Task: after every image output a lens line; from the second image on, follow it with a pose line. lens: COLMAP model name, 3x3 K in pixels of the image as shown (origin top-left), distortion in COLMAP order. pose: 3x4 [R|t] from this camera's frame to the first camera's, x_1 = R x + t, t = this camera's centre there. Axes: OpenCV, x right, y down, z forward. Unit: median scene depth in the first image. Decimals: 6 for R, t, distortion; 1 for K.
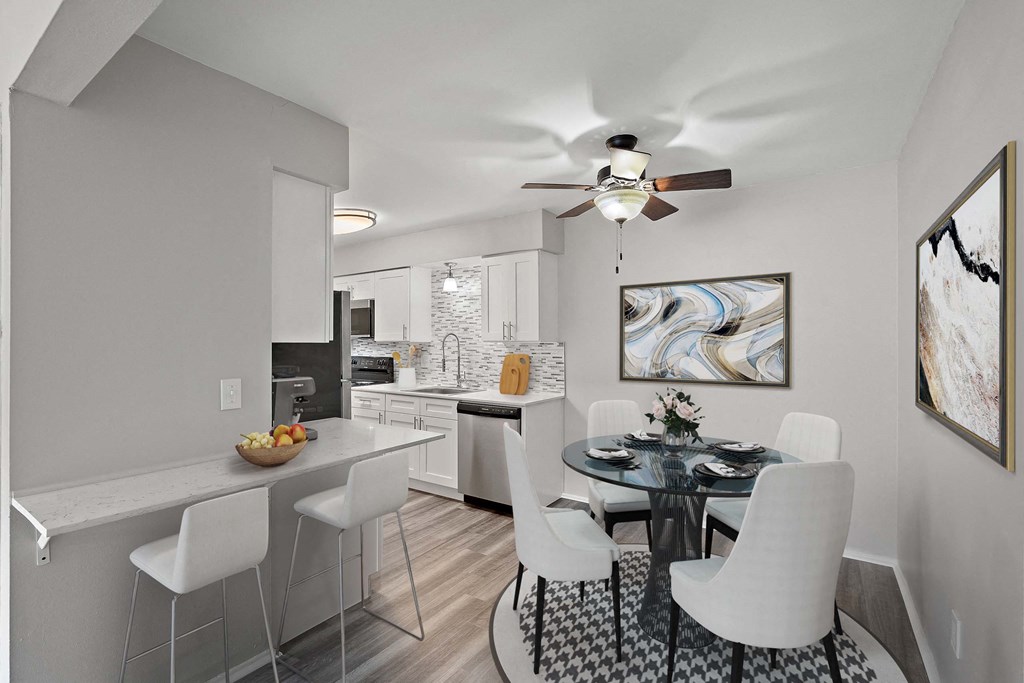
lens RADIAL K [[454.3, 0, 514.8], [0, 454.3, 340.2], [0, 0, 1]] dist [-0.001734, 0.000163]
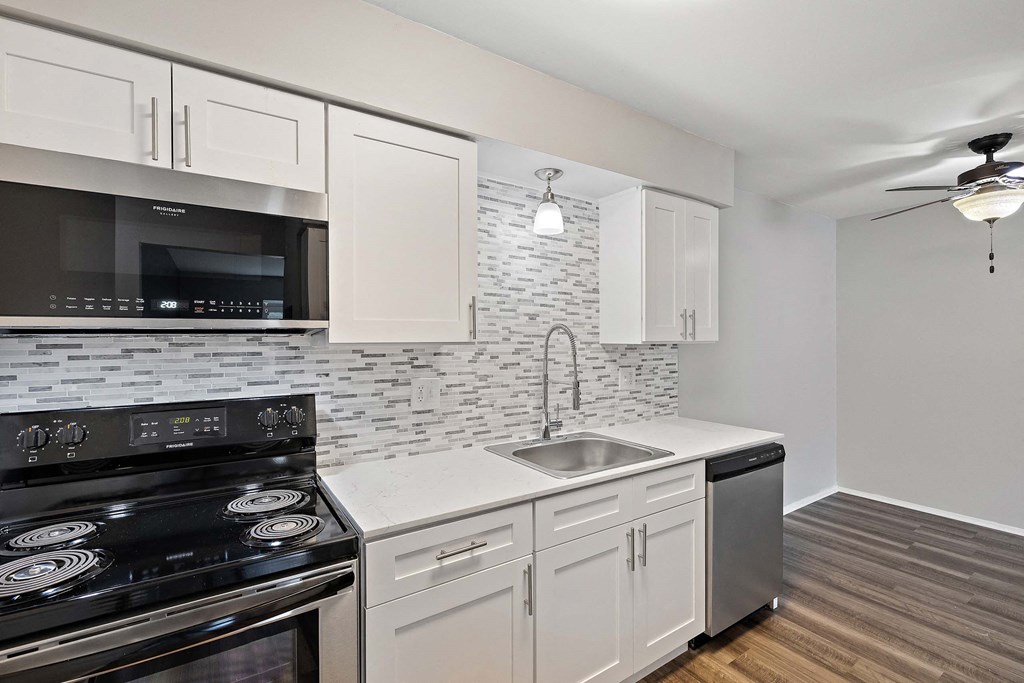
lens RADIAL K [[454.3, 0, 514.8], [0, 454.3, 340.2], [0, 0, 1]] dist [-0.001734, 0.000163]
pose [[0.379786, -0.003413, 0.925068, -0.642299], [-0.003461, 0.999981, 0.005110, -0.002102], [-0.925068, -0.005143, 0.379767, 0.951208]]
